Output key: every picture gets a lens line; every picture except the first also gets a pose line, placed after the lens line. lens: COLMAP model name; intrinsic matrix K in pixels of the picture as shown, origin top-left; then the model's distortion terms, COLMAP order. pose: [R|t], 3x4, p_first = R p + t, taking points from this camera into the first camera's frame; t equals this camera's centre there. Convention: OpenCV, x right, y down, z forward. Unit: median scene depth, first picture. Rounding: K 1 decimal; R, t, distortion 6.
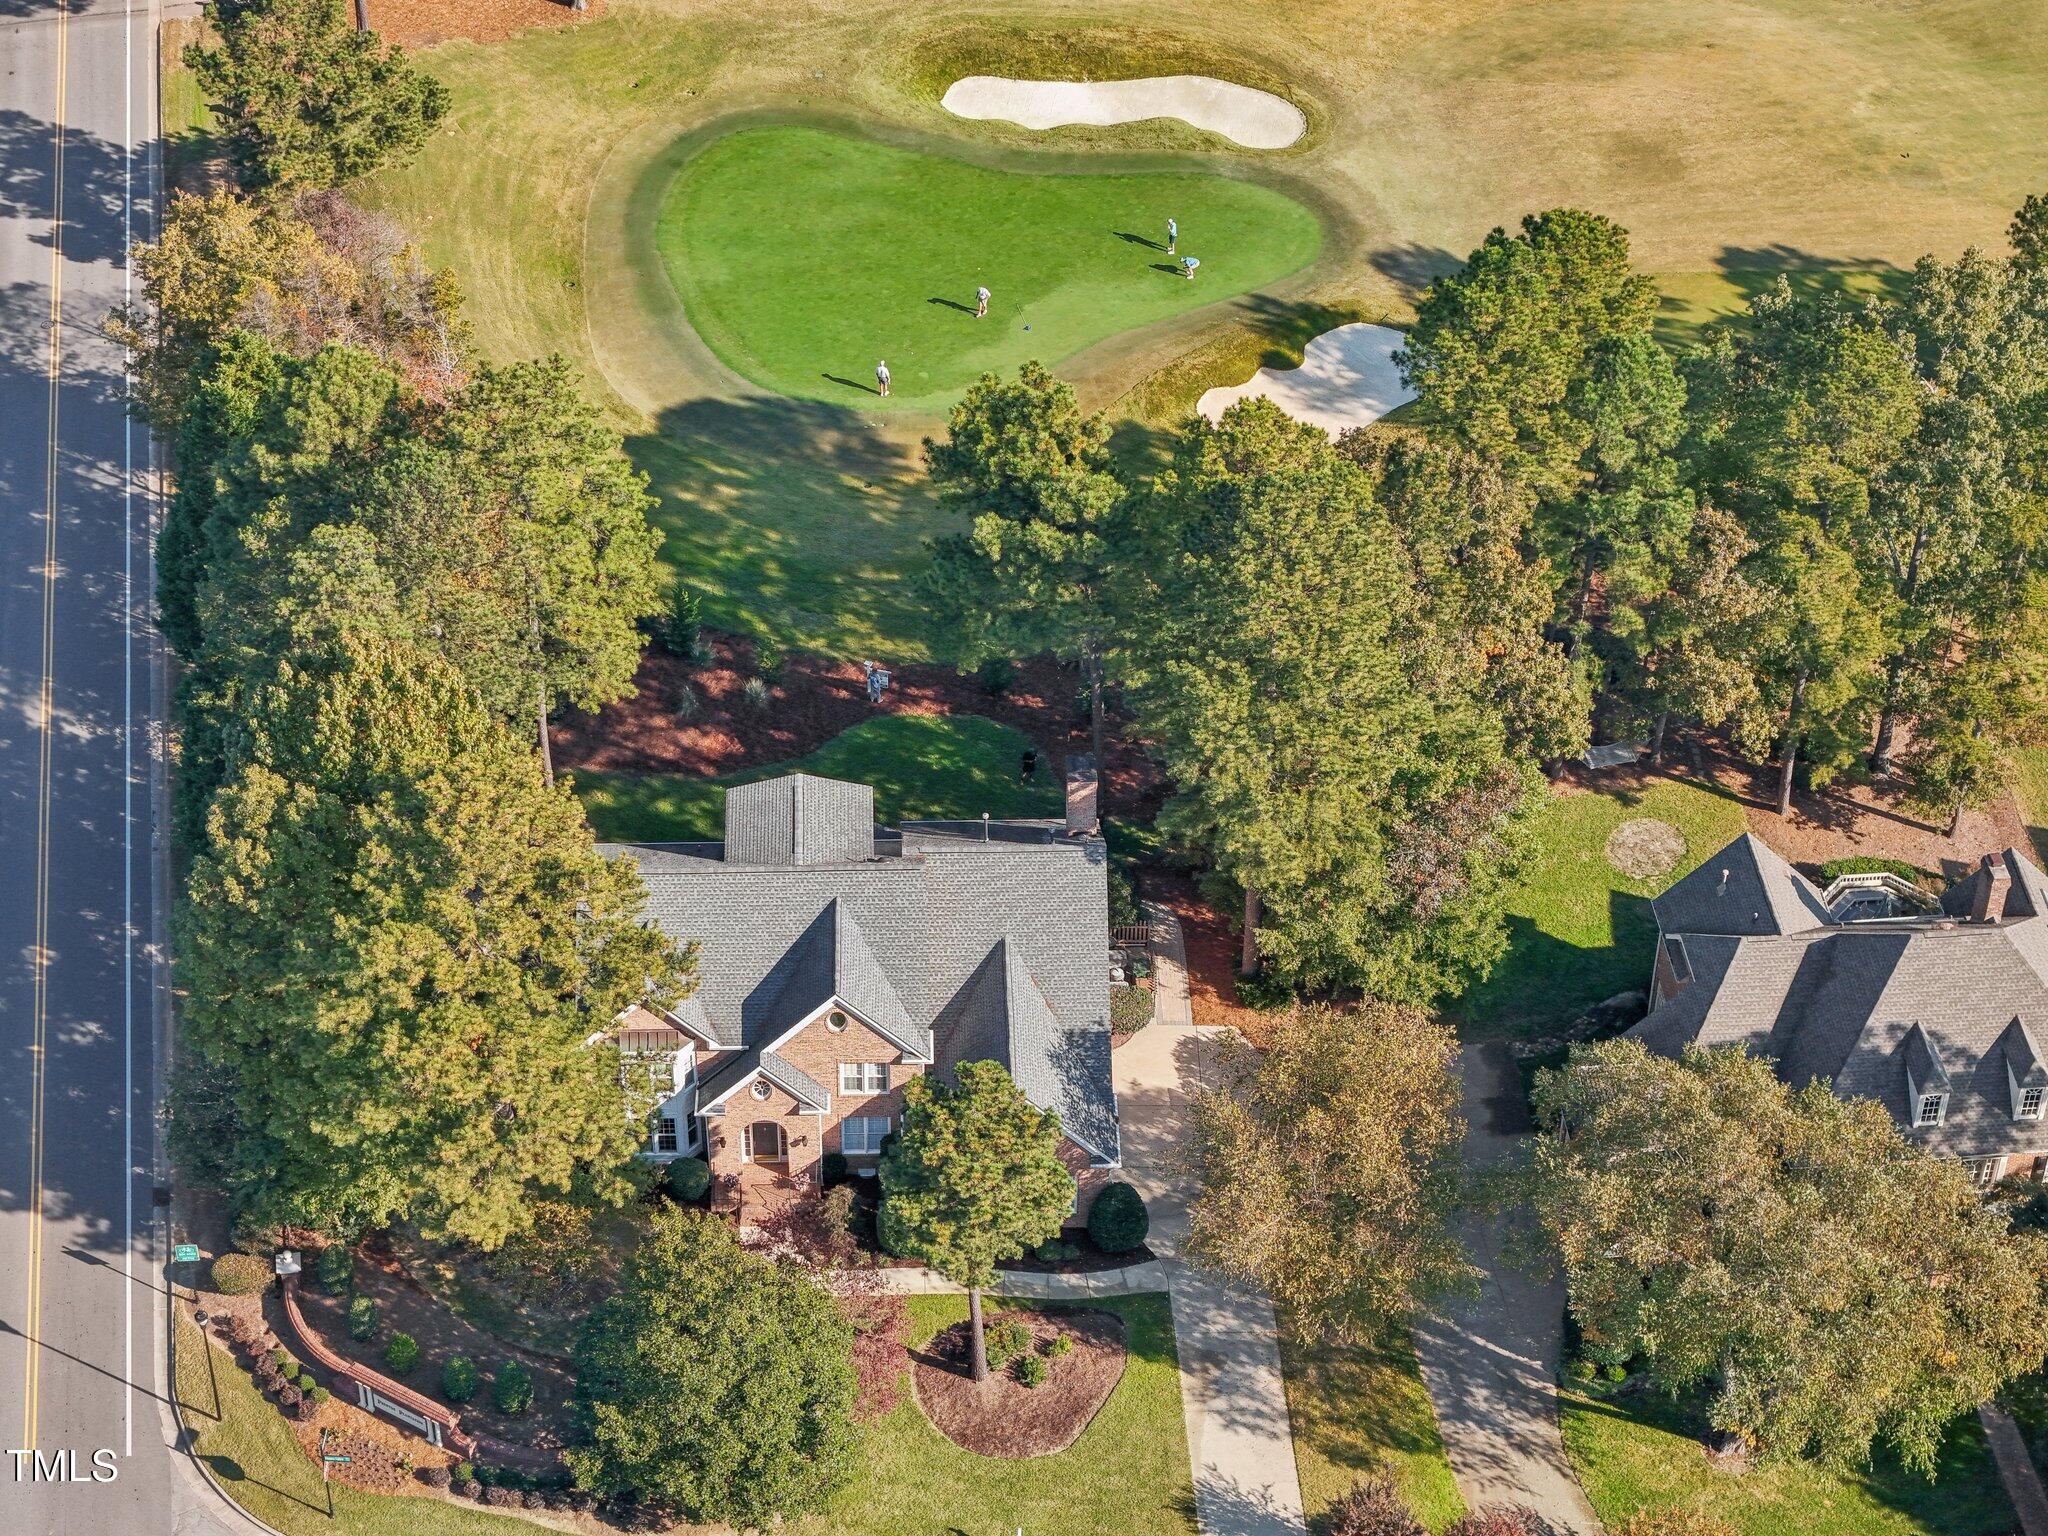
lens RADIAL K [[4167.9, 0, 1024.8], [0, 4167.9, 766.4], [0, 0, 1]] dist [-0.118118, 0.000000]
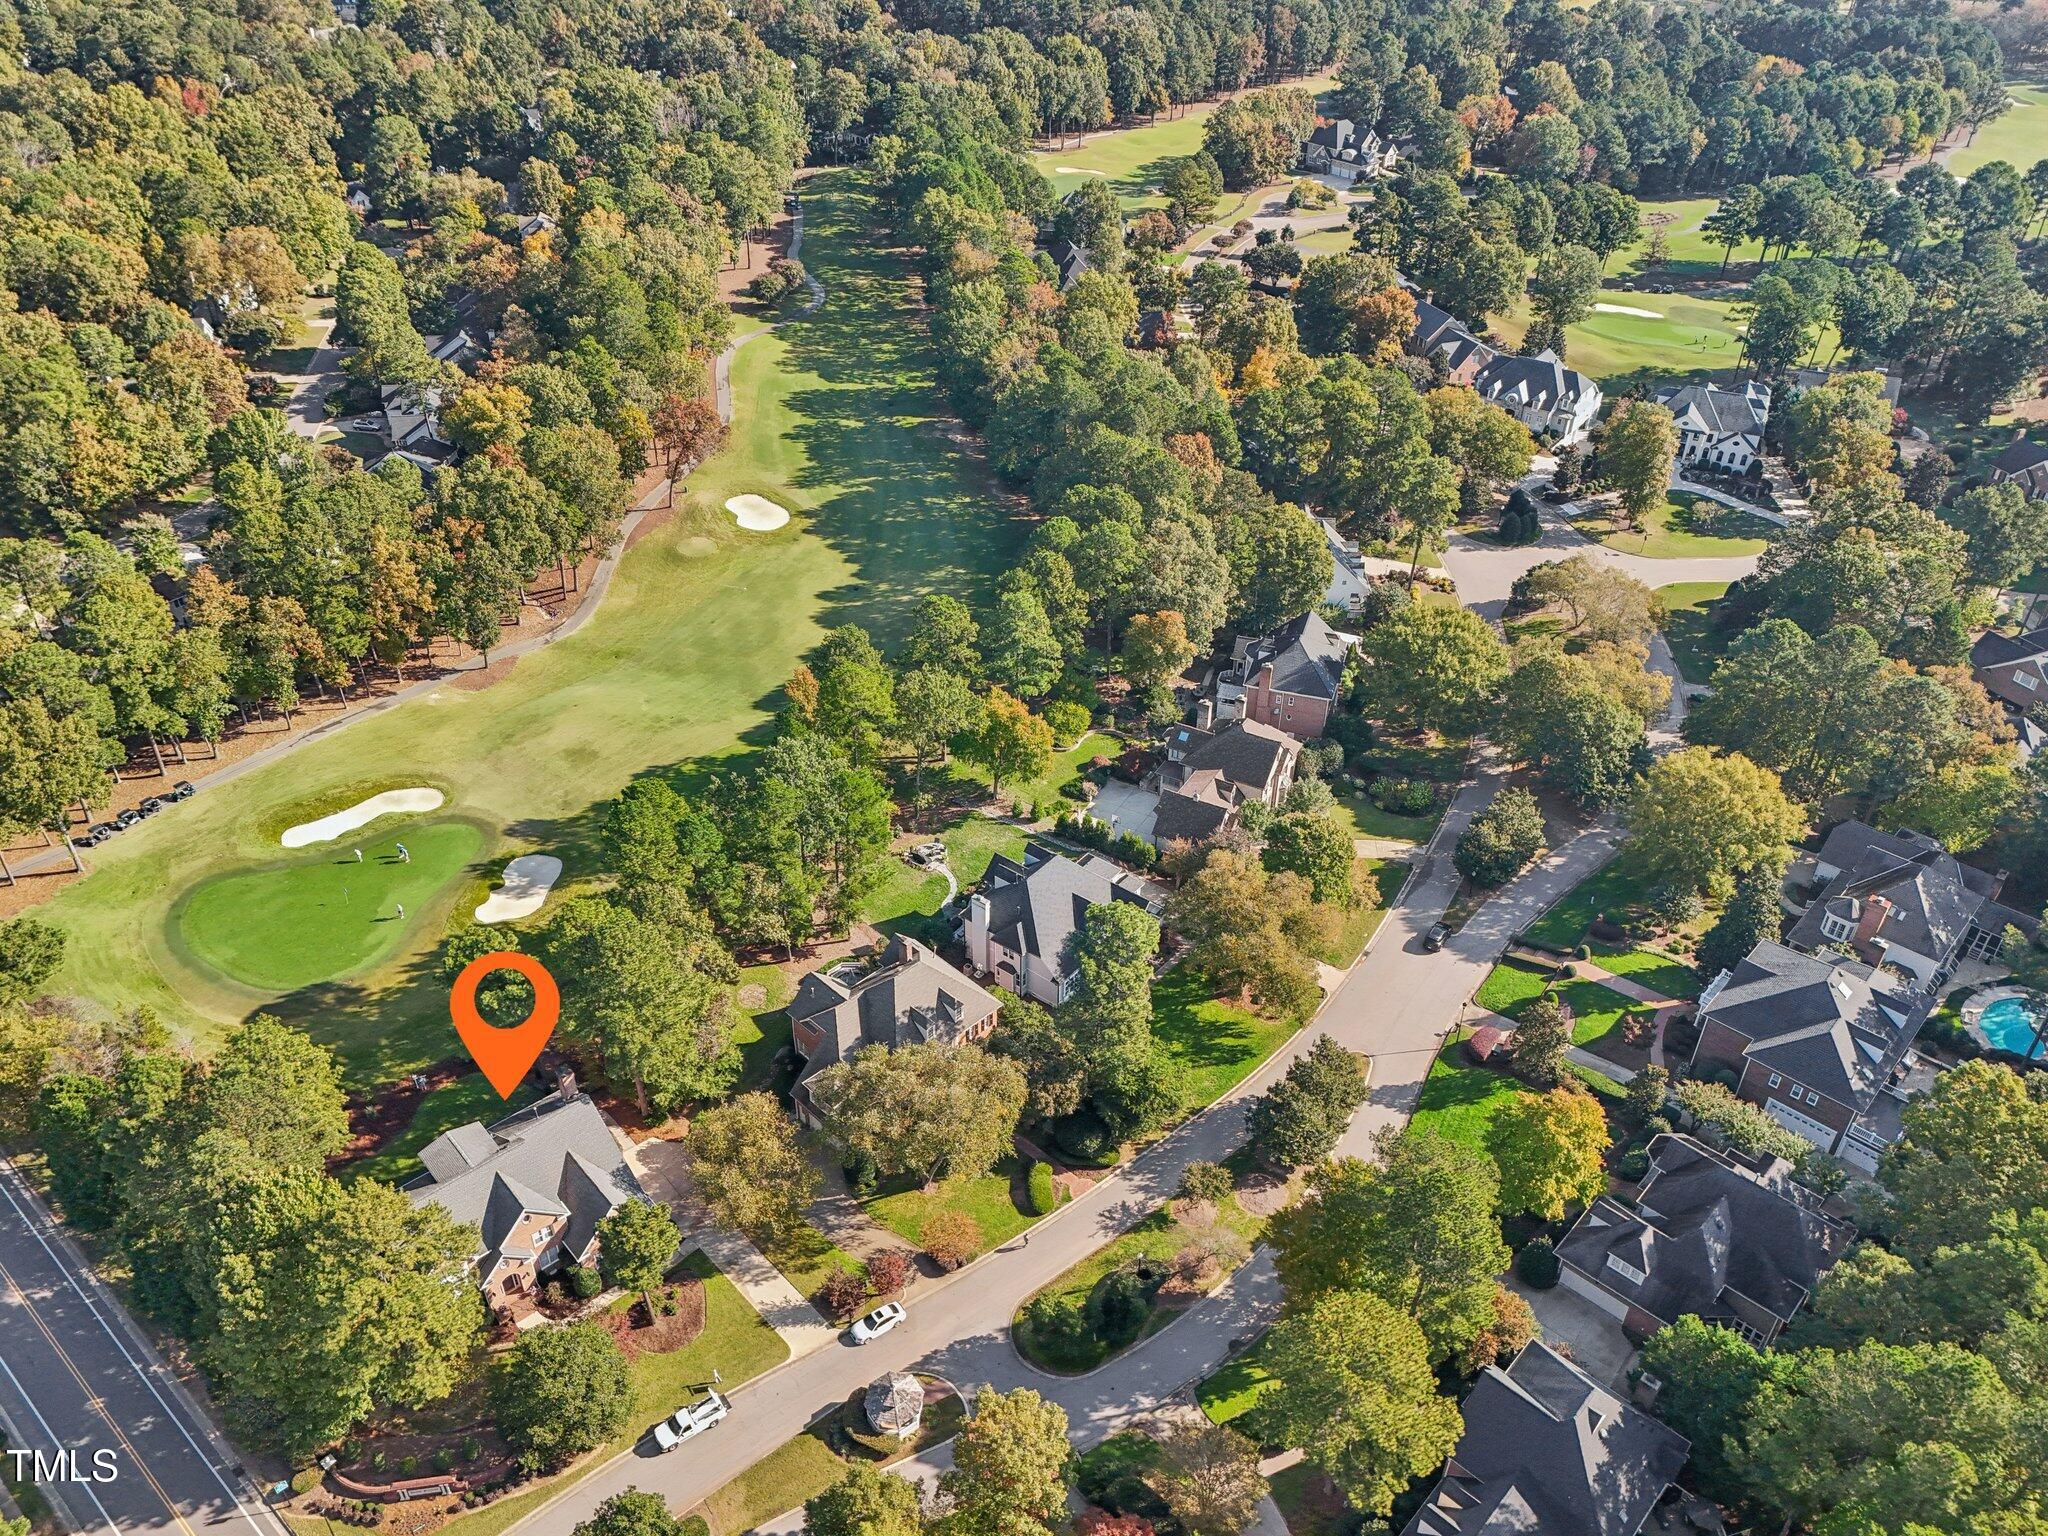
lens RADIAL K [[1505.3, 0, 1024.3], [0, 1505.3, 769.5], [0, 0, 1]] dist [0.009253, -0.011192]
pose [[0.763463, -0.368683, 0.530281, -0.184263], [0.413220, 0.909852, 0.037657, -0.082158], [-0.496361, 0.190373, 0.846985, 0.111580]]
